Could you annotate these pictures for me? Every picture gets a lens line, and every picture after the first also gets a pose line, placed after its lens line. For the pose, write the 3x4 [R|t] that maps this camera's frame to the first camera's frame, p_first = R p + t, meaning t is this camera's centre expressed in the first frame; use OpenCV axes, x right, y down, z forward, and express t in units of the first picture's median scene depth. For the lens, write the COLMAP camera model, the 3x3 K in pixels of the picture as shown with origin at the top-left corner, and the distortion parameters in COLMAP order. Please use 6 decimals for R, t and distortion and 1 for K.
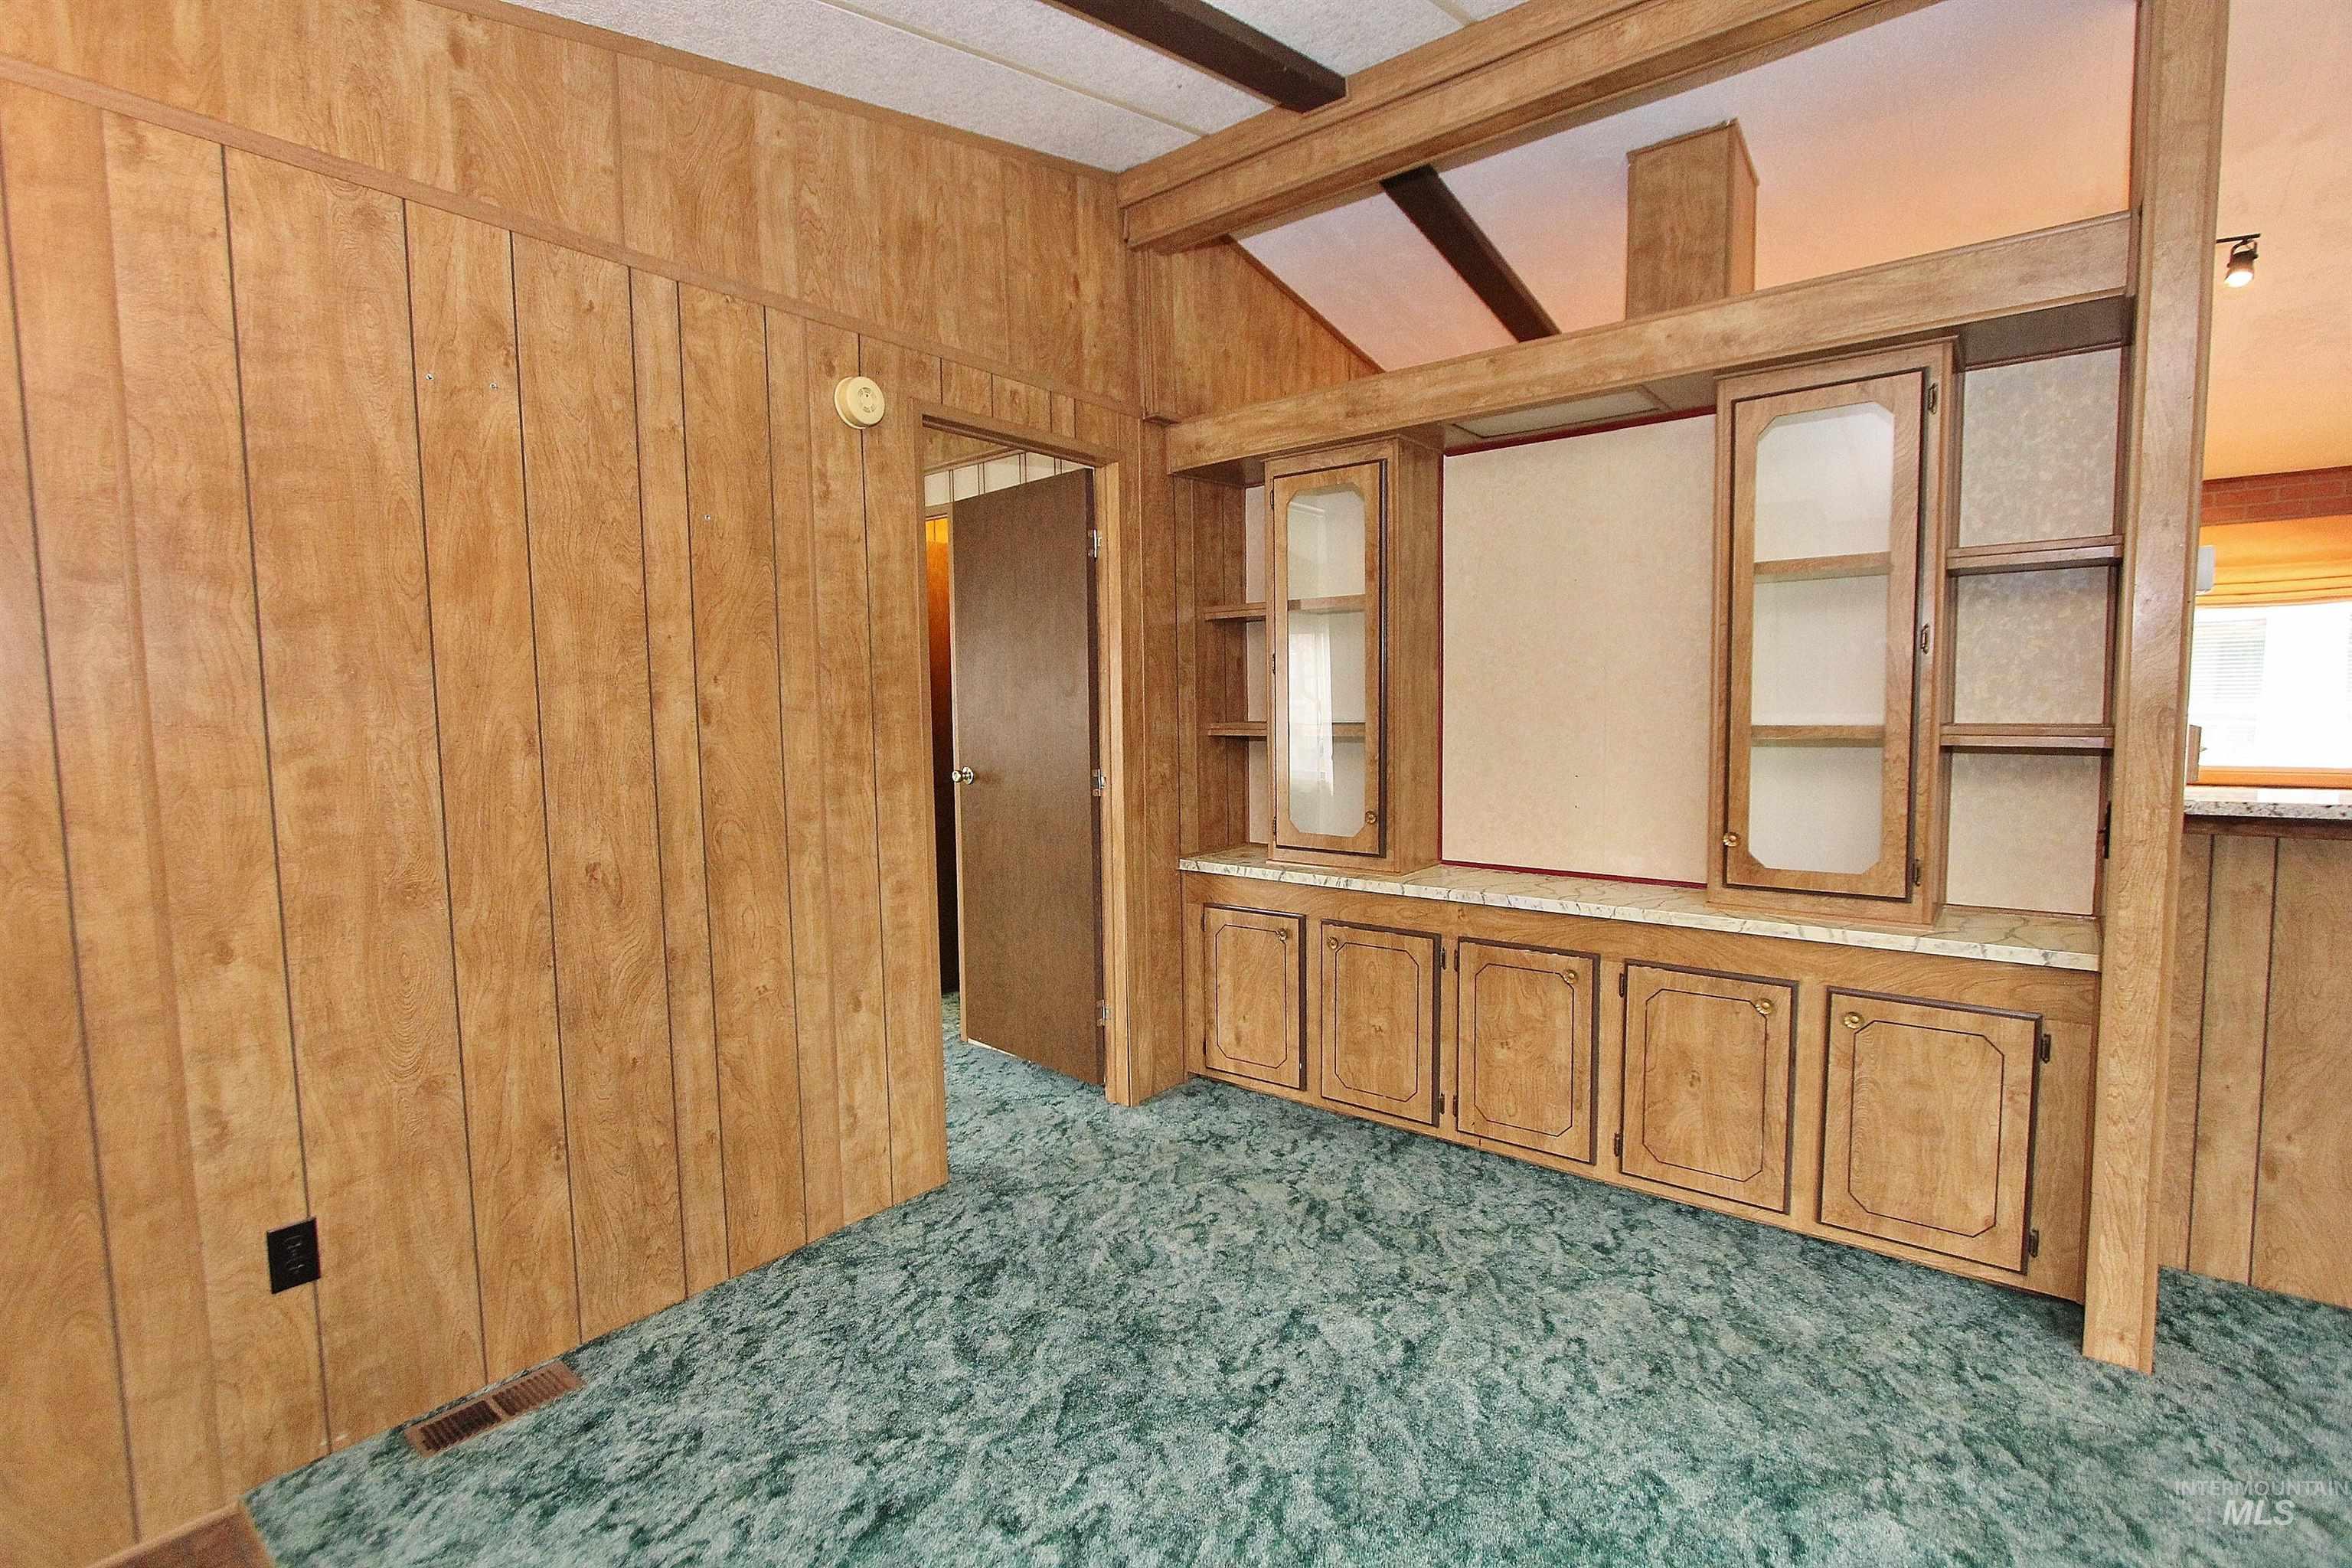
lens RADIAL K [[1077.4, 0, 1167.9], [0, 1077.4, 785.7], [0, 0, 1]] dist [-0.016816, 0.002531]
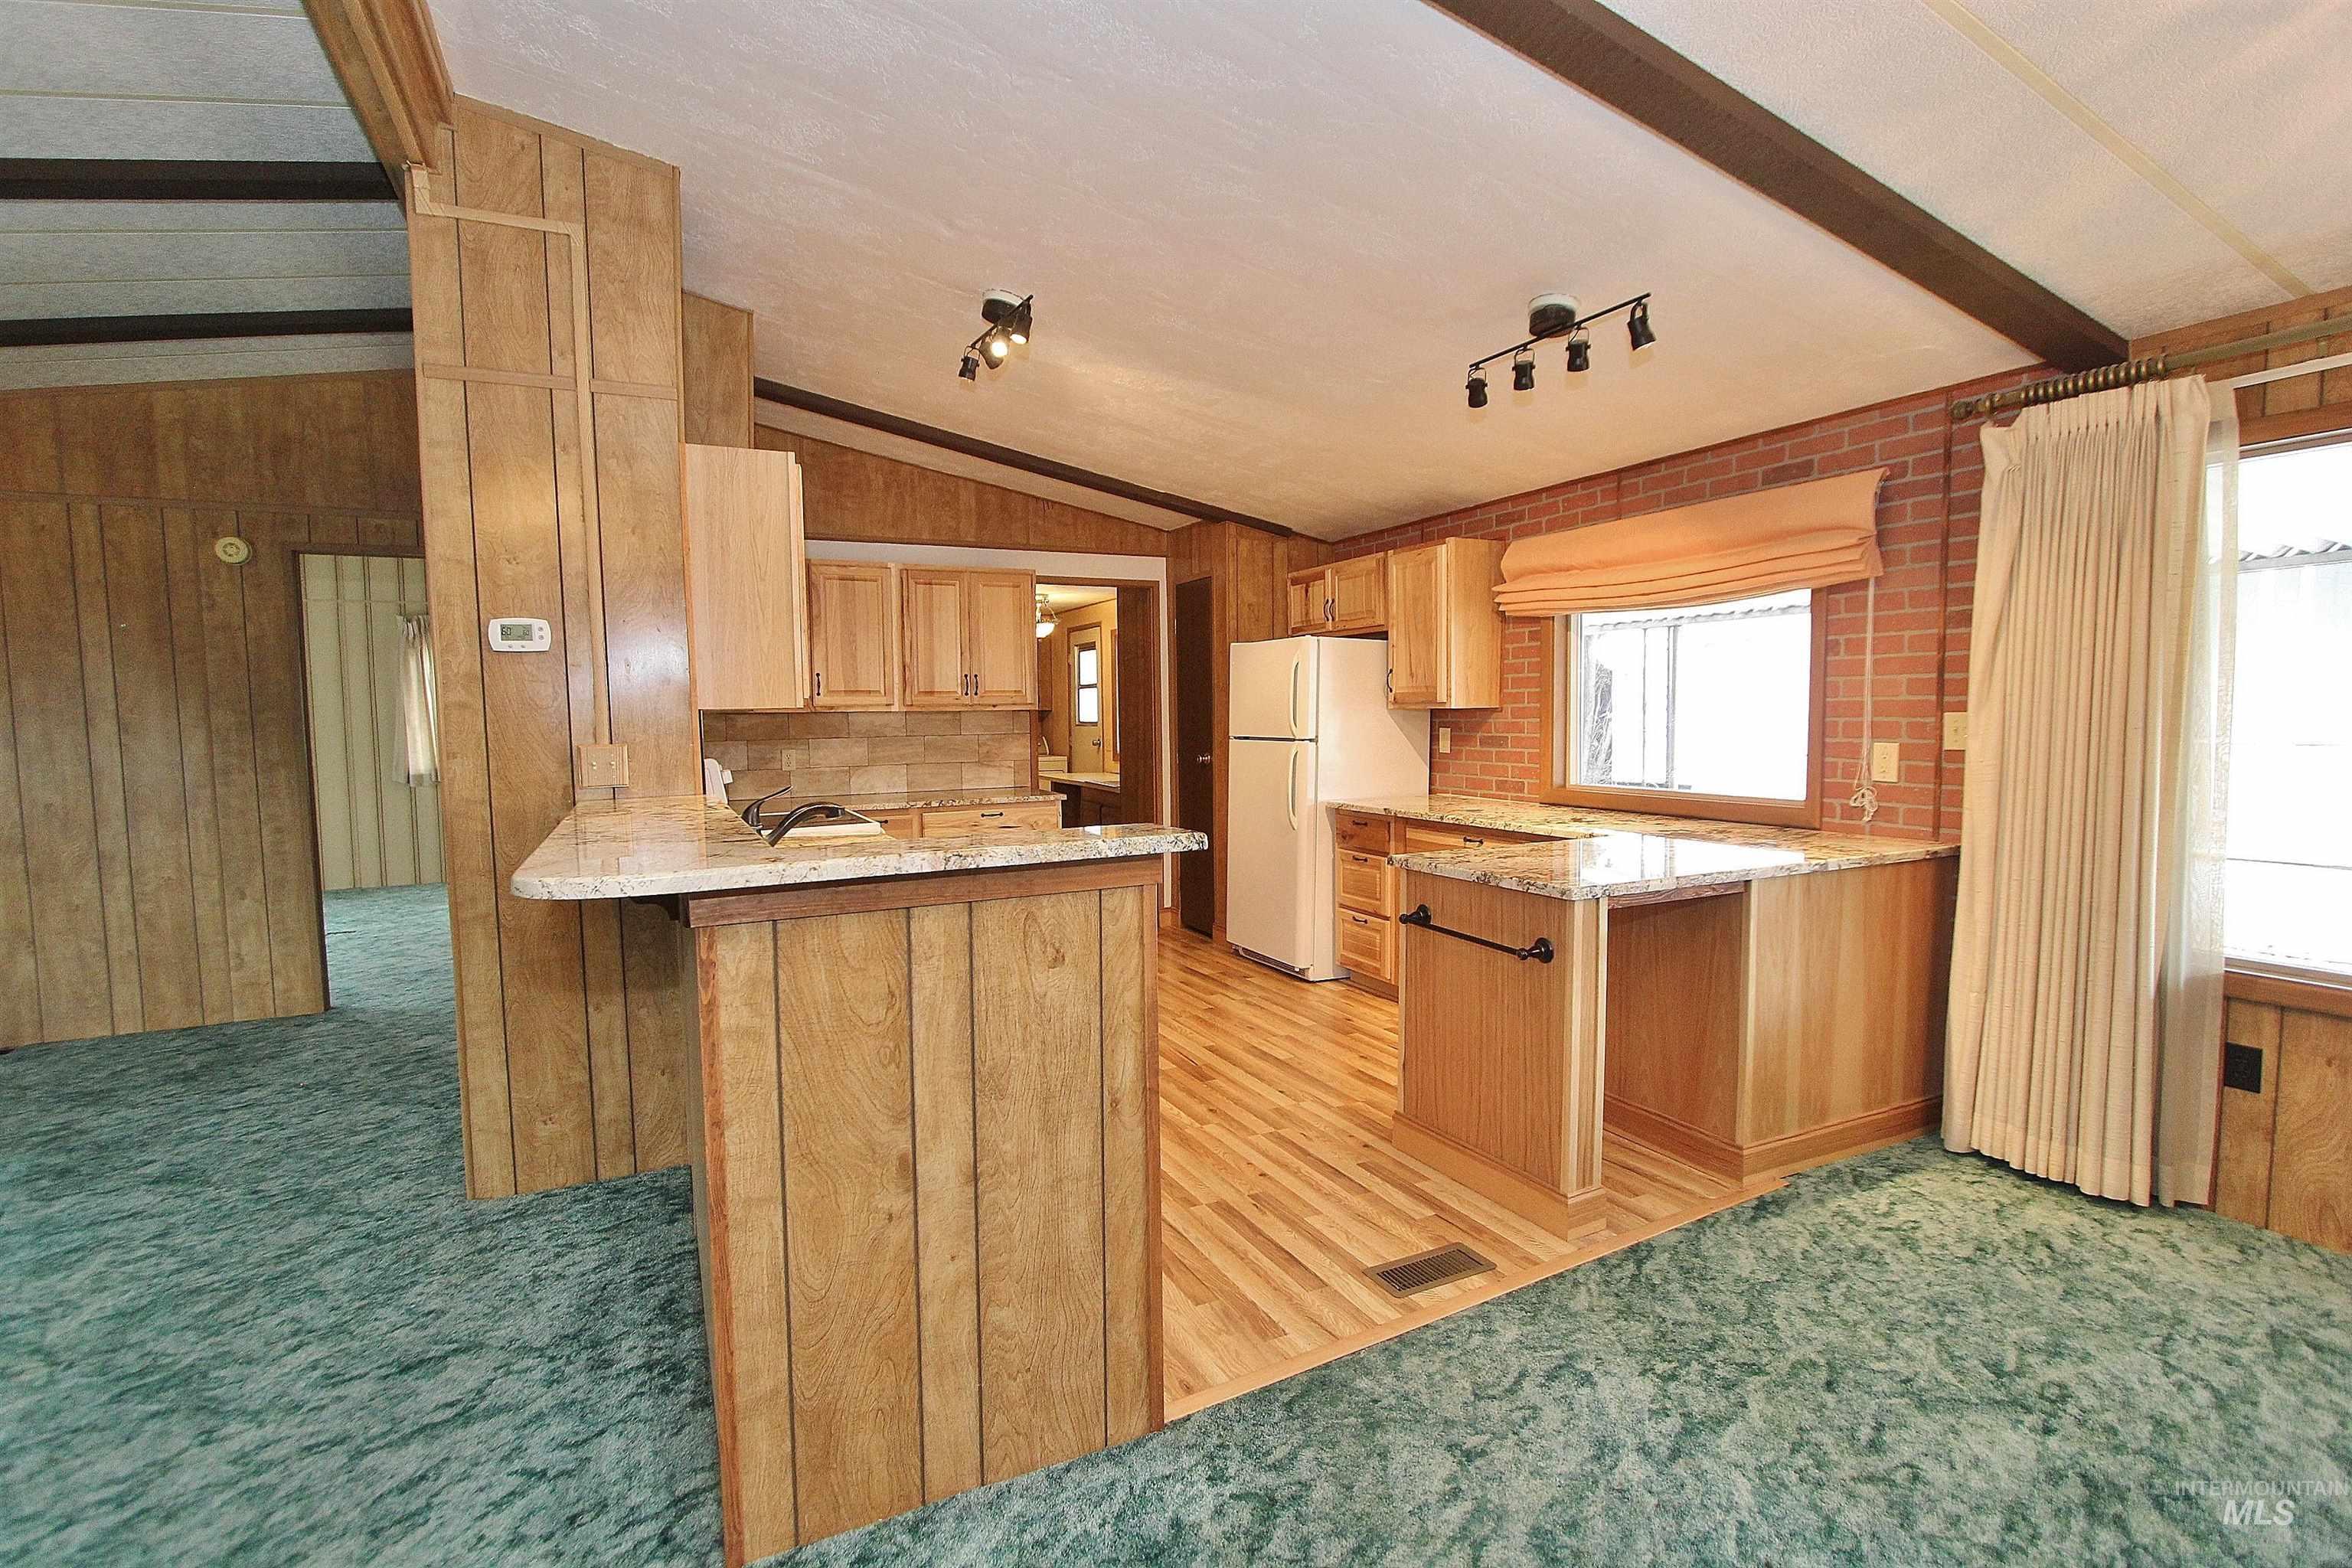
lens RADIAL K [[1077.4, 0, 1164.4], [0, 1077.4, 786.7], [0, 0, 1]] dist [-0.016816, 0.002531]
pose [[0.907872, 0.032264, -0.418005, 1.964210], [-0.030181, 0.999477, 0.011594, -0.041038], [0.418160, 0.002089, 0.908371, 0.063053]]
